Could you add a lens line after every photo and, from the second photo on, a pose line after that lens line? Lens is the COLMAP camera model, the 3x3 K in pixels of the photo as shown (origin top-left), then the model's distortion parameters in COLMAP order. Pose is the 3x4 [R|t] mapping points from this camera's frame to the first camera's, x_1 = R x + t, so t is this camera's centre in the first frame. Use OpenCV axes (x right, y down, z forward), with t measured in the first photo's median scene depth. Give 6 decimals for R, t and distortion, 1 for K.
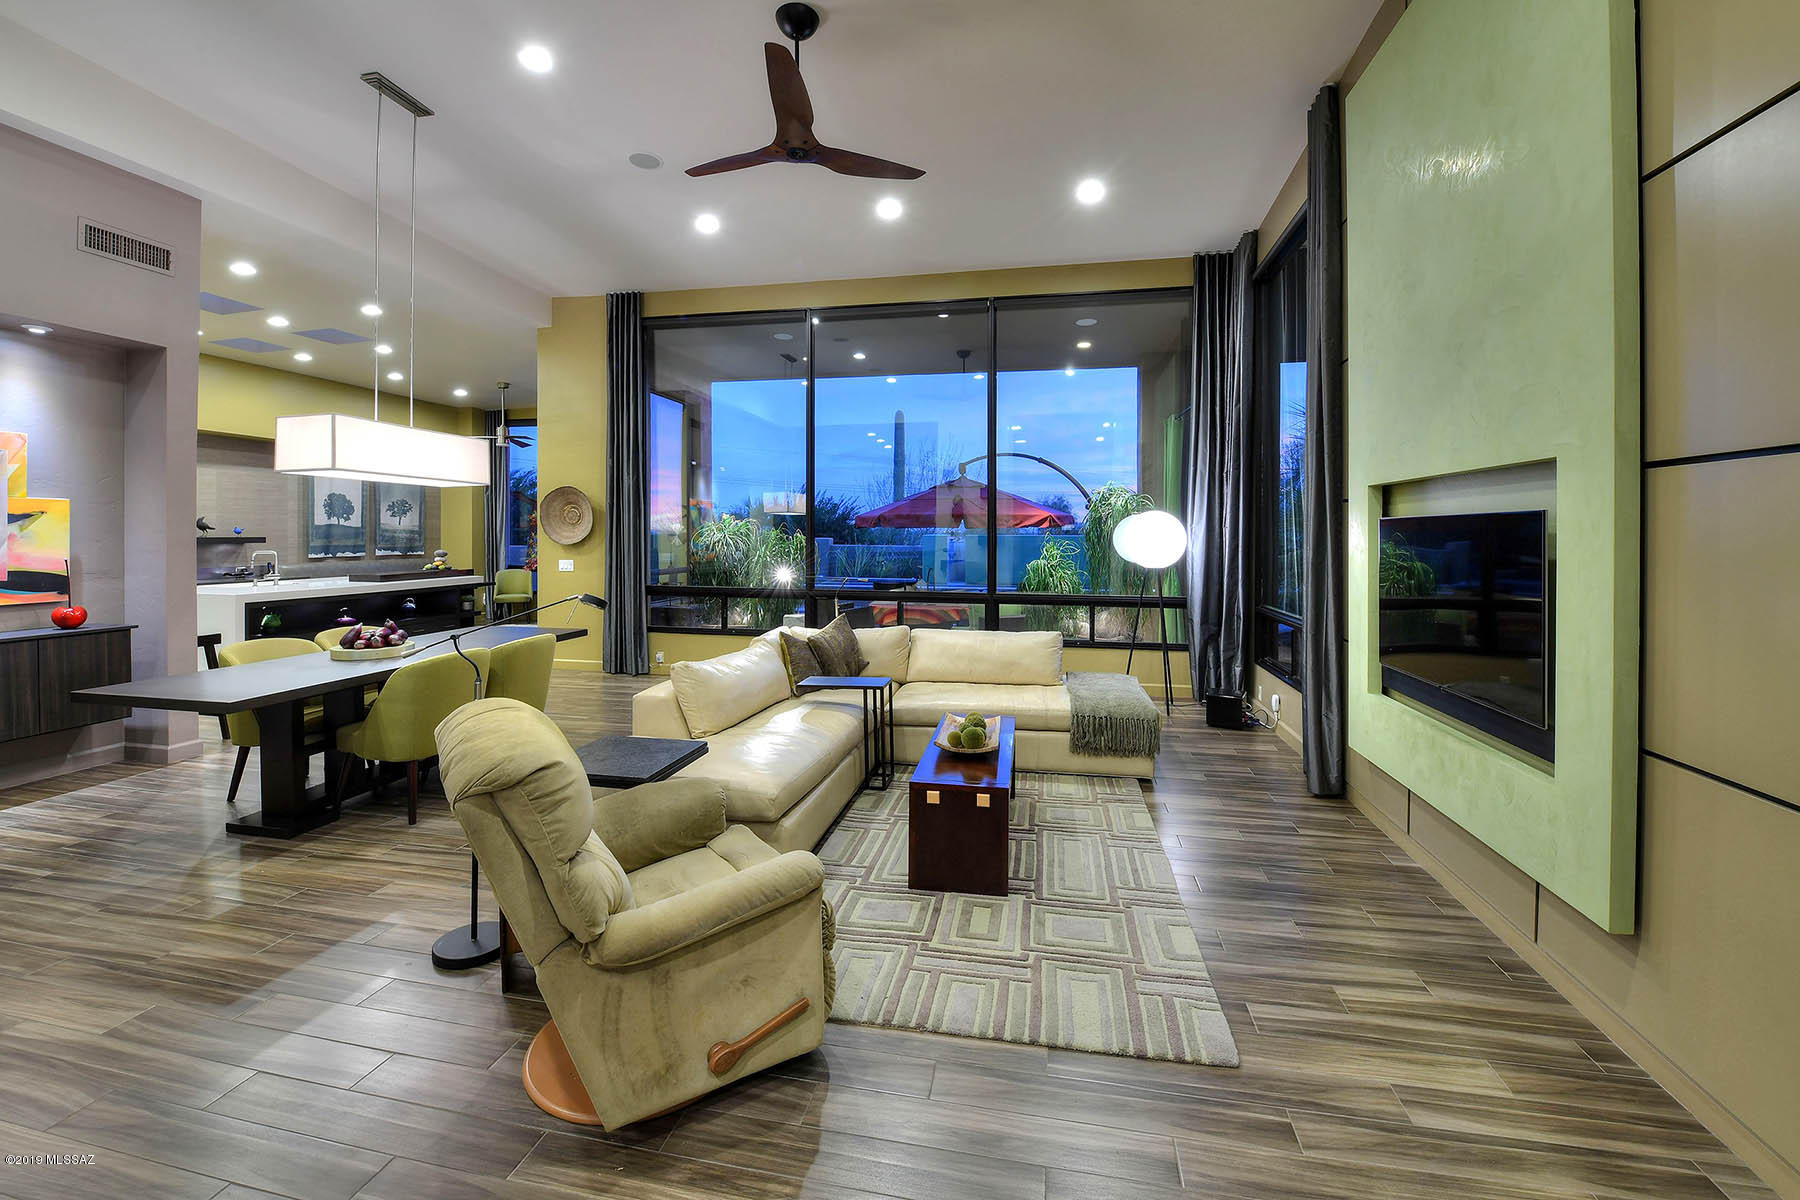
lens RADIAL K [[764.4, 0, 897.0], [0, 764.4, 529.6], [0, 0, 1]] dist [-0.003786, -0.008776]
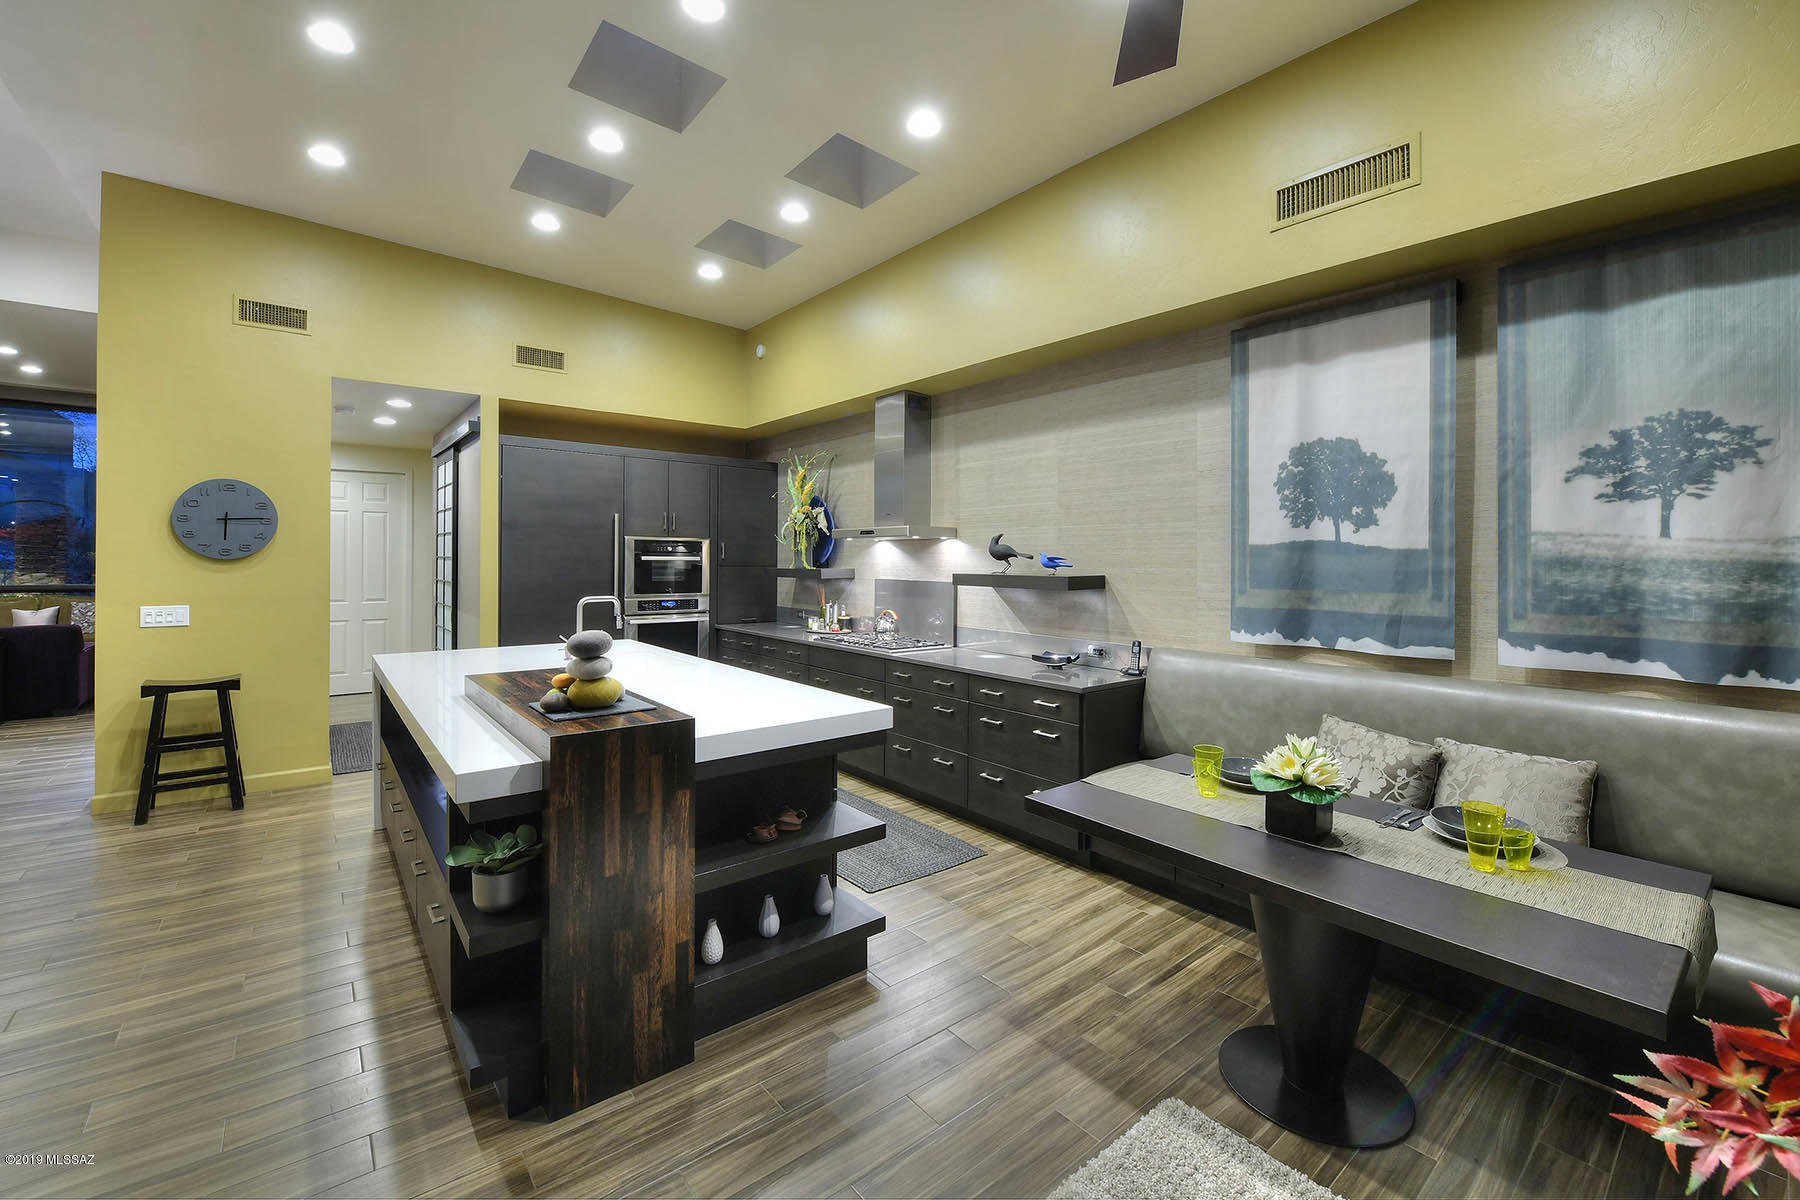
lens RADIAL K [[752.8, 0, 930.5], [0, 752.8, 568.1], [0, 0, 1]] dist [-0.032599, -0.000210]
pose [[-0.610957, -0.004927, -0.791649, -0.837952], [-0.009442, 0.999955, 0.001063, 0.009607], [0.791608, 0.008125, -0.610976, 2.172404]]
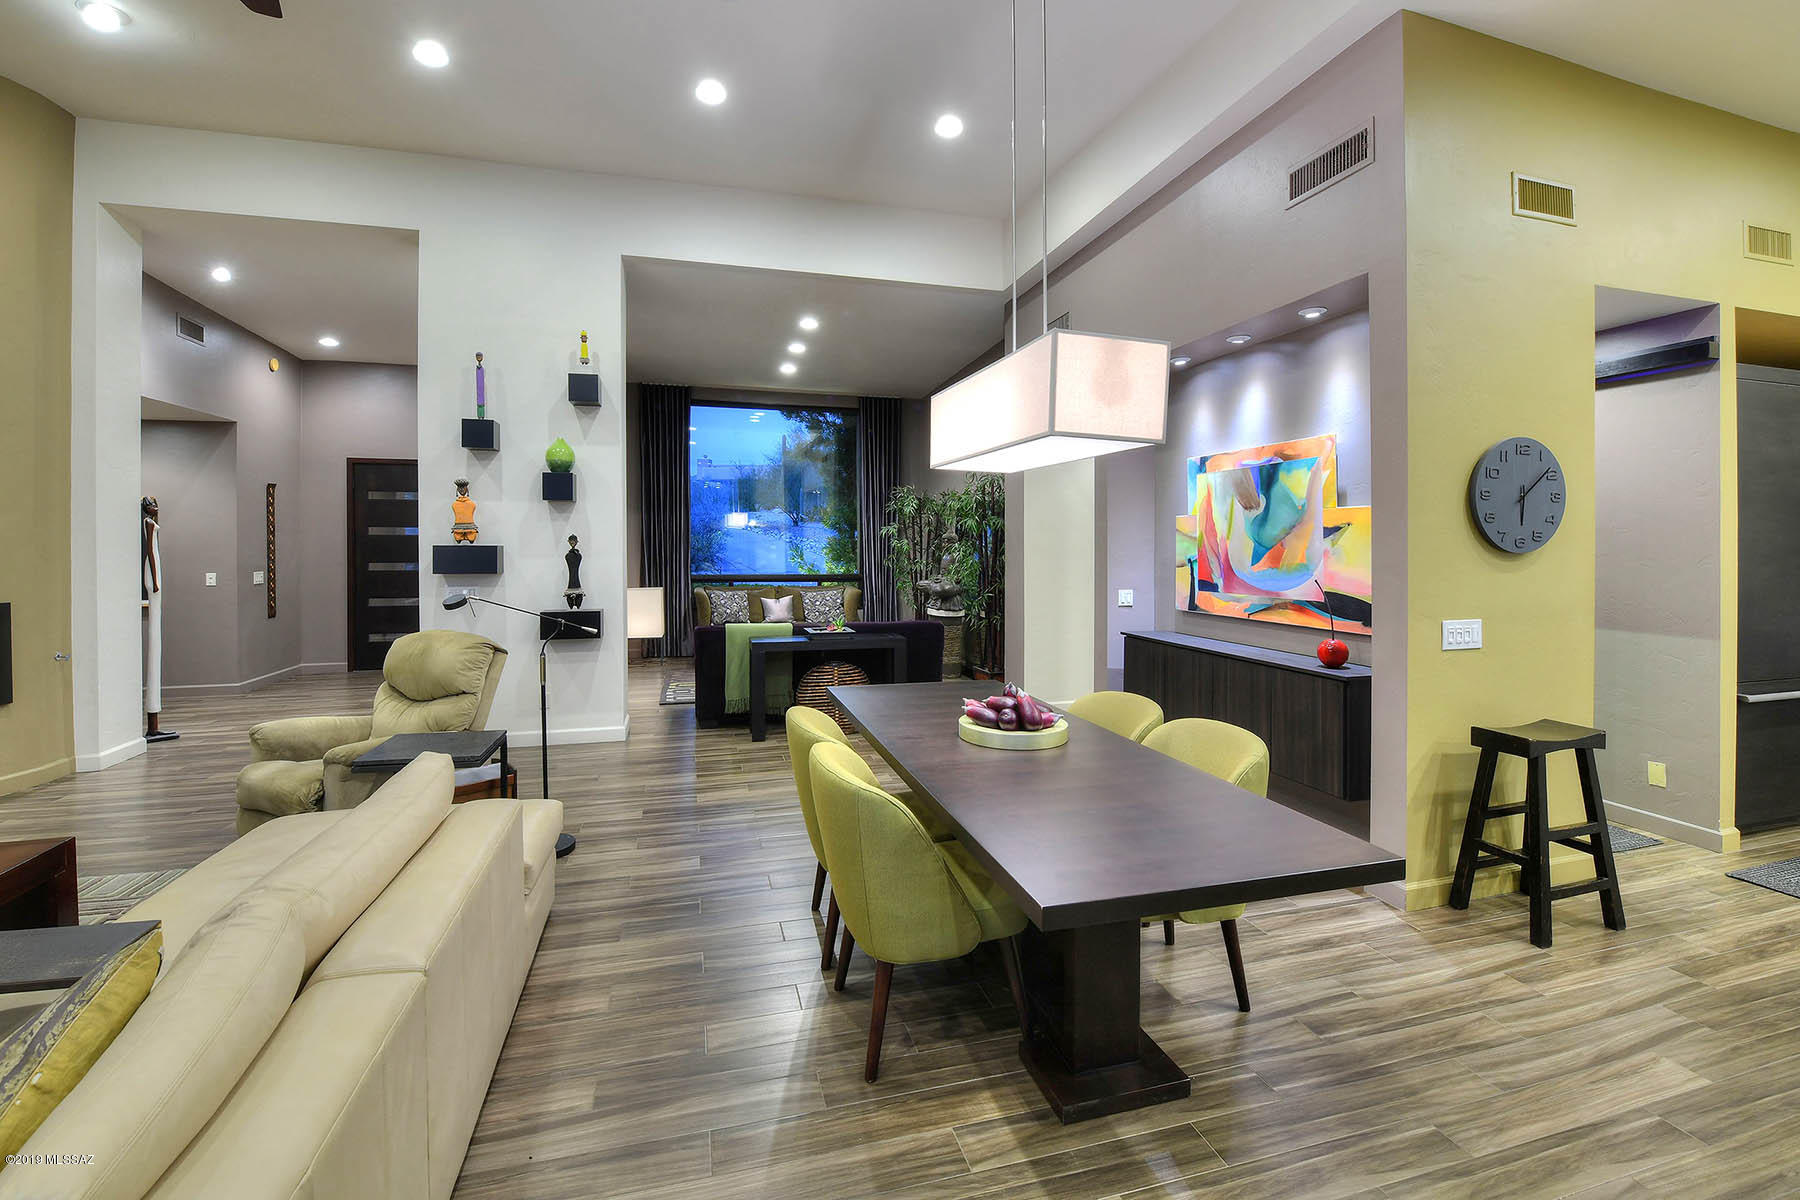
lens RADIAL K [[777.0, 0, 908.0], [0, 777.0, 555.5], [0, 0, 1]] dist [-0.019642, -0.000426]
pose [[-0.881715, 0.000964, -0.471781, -0.260939], [-0.002915, 0.999968, 0.007491, 0.006040], [0.471773, 0.007980, -0.881684, 1.284842]]
